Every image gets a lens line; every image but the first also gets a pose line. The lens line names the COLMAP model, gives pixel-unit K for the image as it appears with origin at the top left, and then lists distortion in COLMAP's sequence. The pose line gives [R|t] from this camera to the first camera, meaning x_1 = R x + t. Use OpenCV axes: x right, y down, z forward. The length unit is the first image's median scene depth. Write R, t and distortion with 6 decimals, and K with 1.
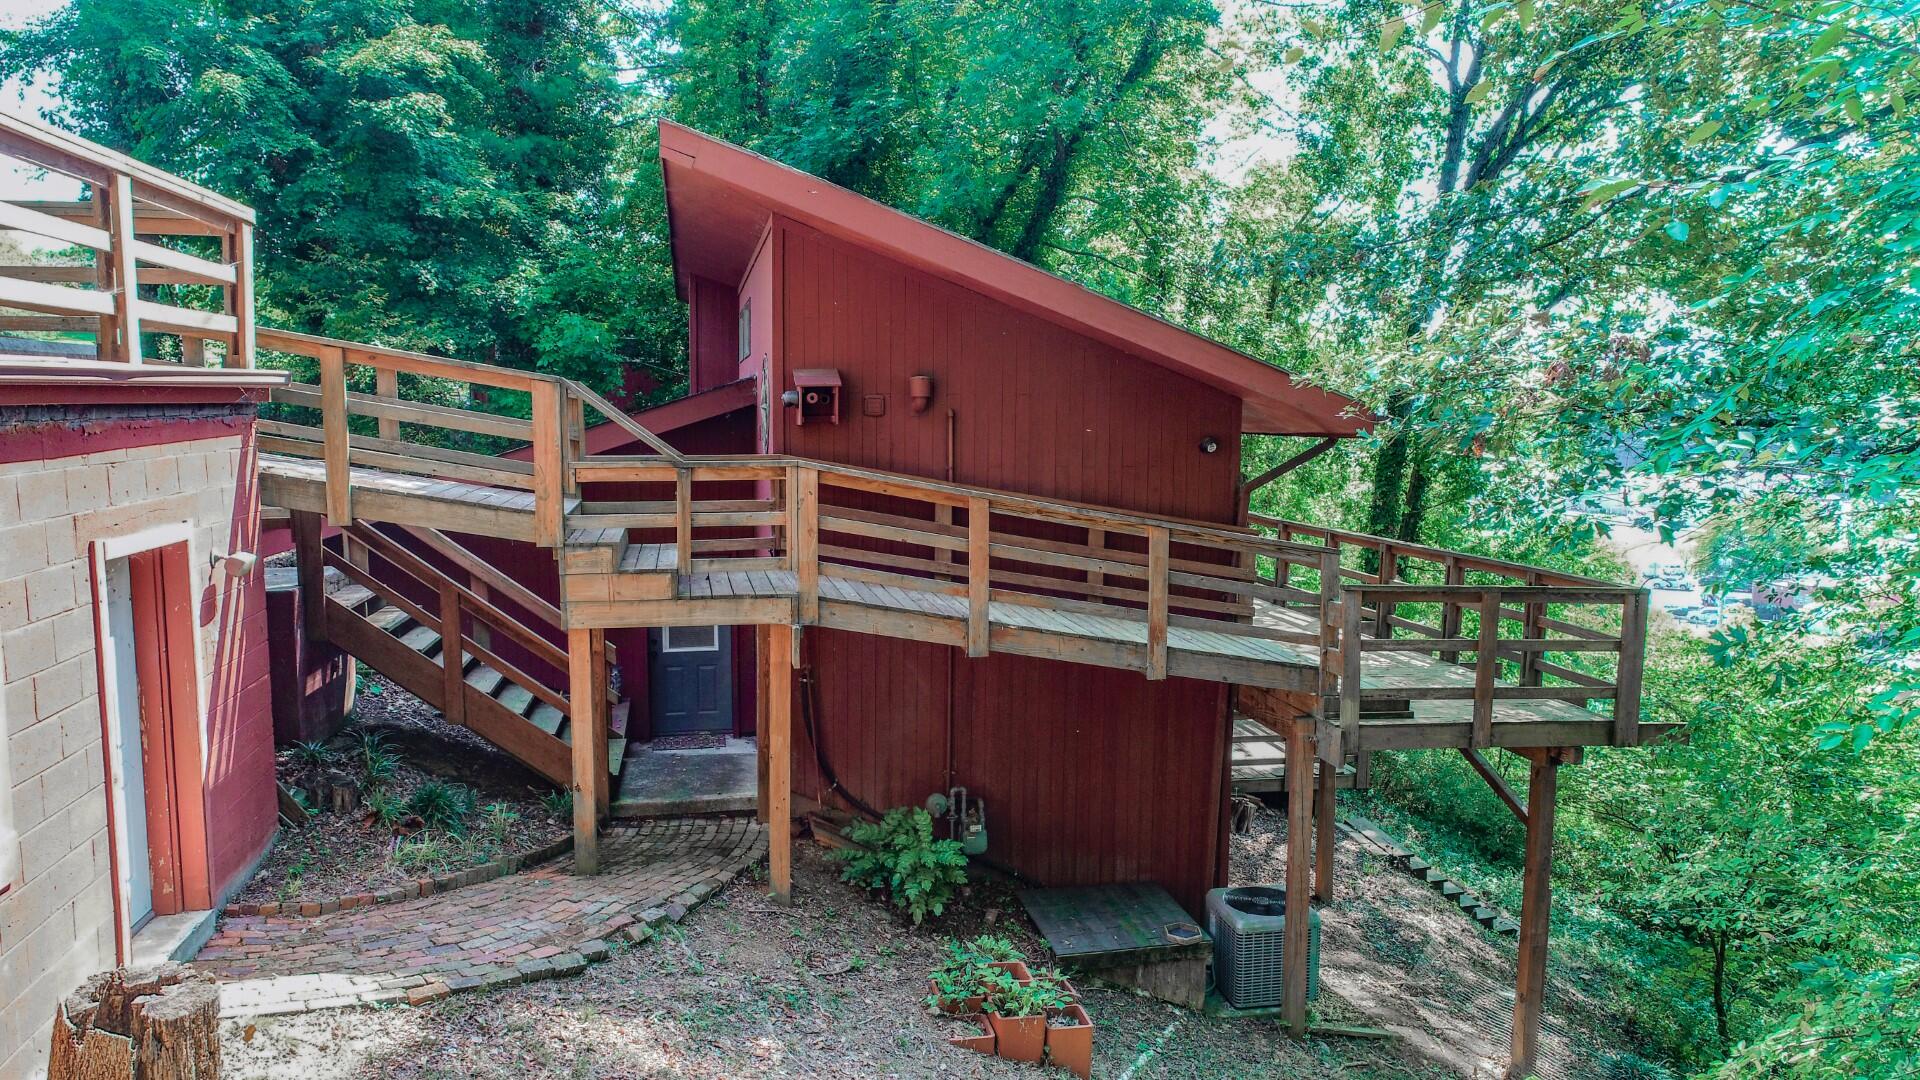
lens RADIAL K [[1287.7, 0, 960.0], [0, 1287.7, 540.0], [0, 0, 1]] dist [-0.000562, 0.000176]
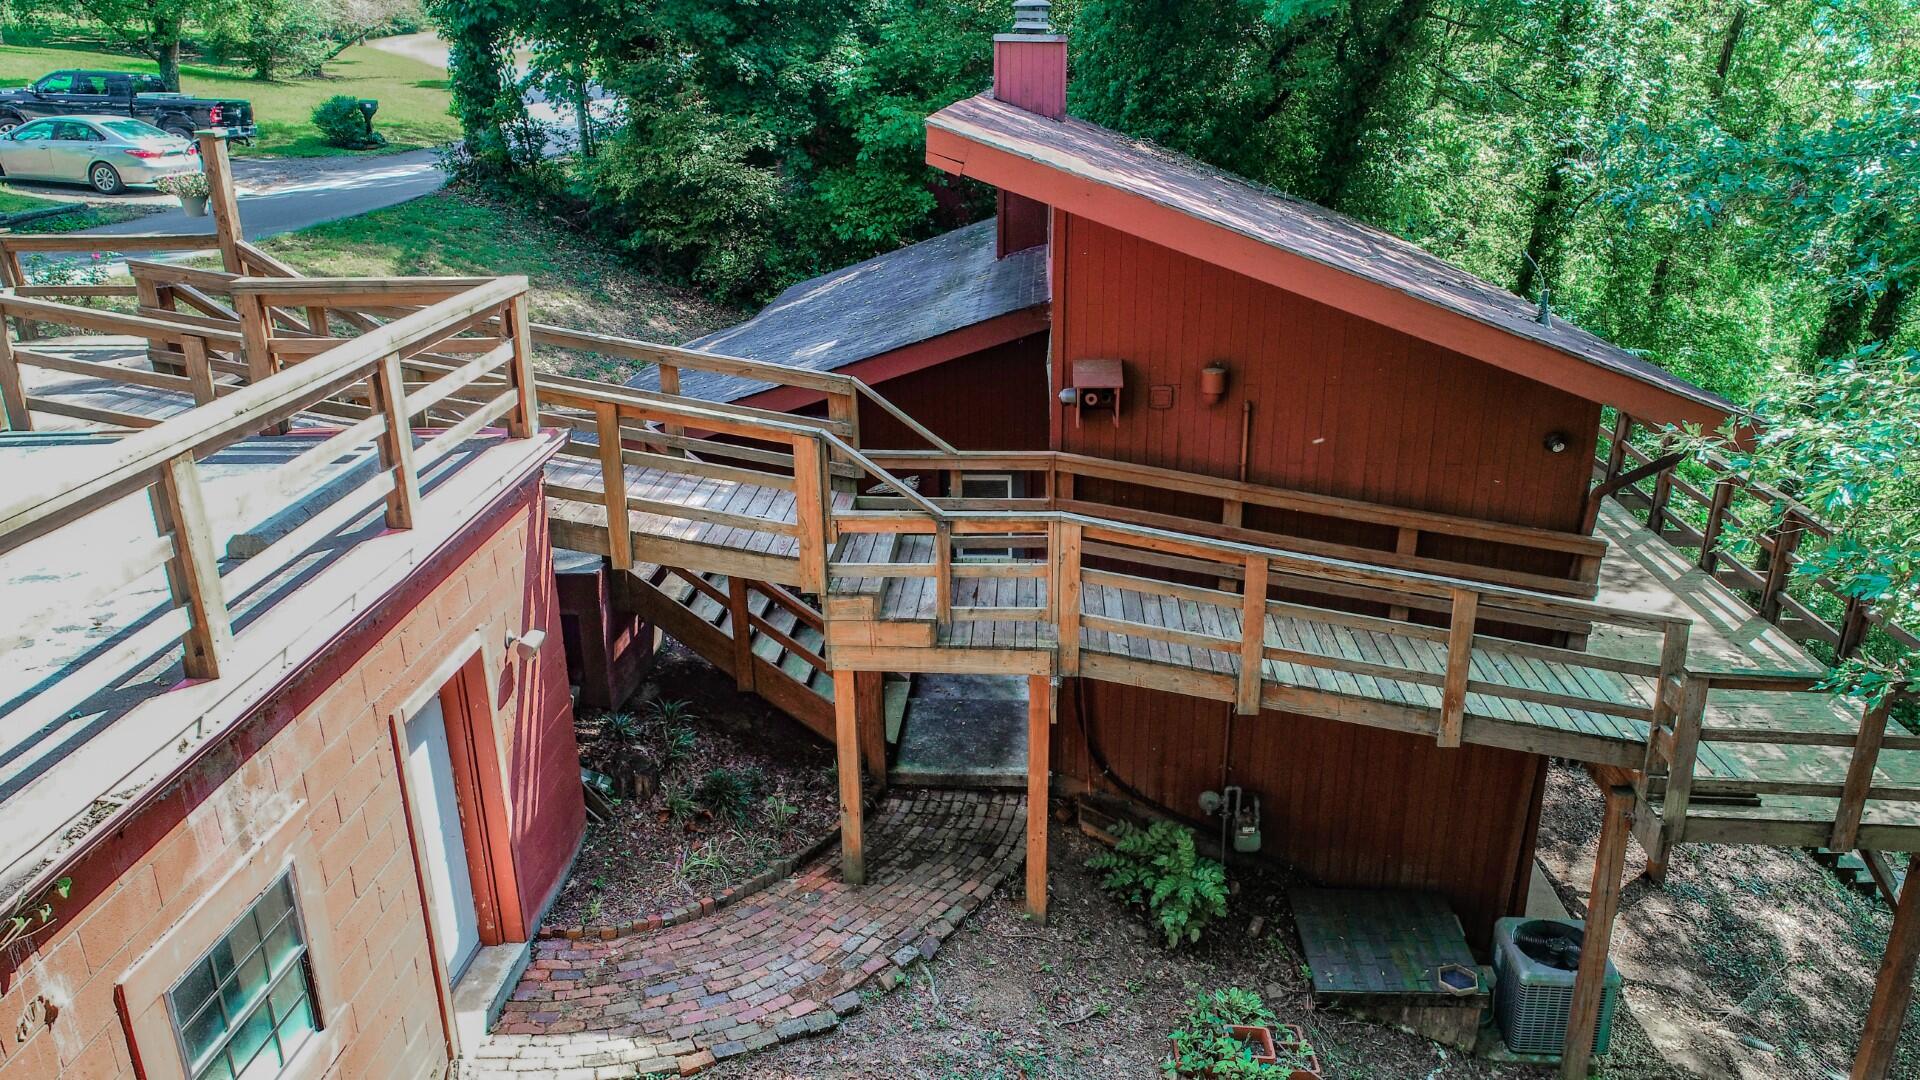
lens RADIAL K [[1357.0, 0, 960.0], [0, 1357.0, 540.0], [0, 0, 1]] dist [0.001400, -0.000302]
pose [[0.964140, 0.072558, -0.255283, 0.055704], [-0.009071, 0.970349, 0.241540, -0.271269], [0.265239, -0.230563, 0.936210, 0.041645]]
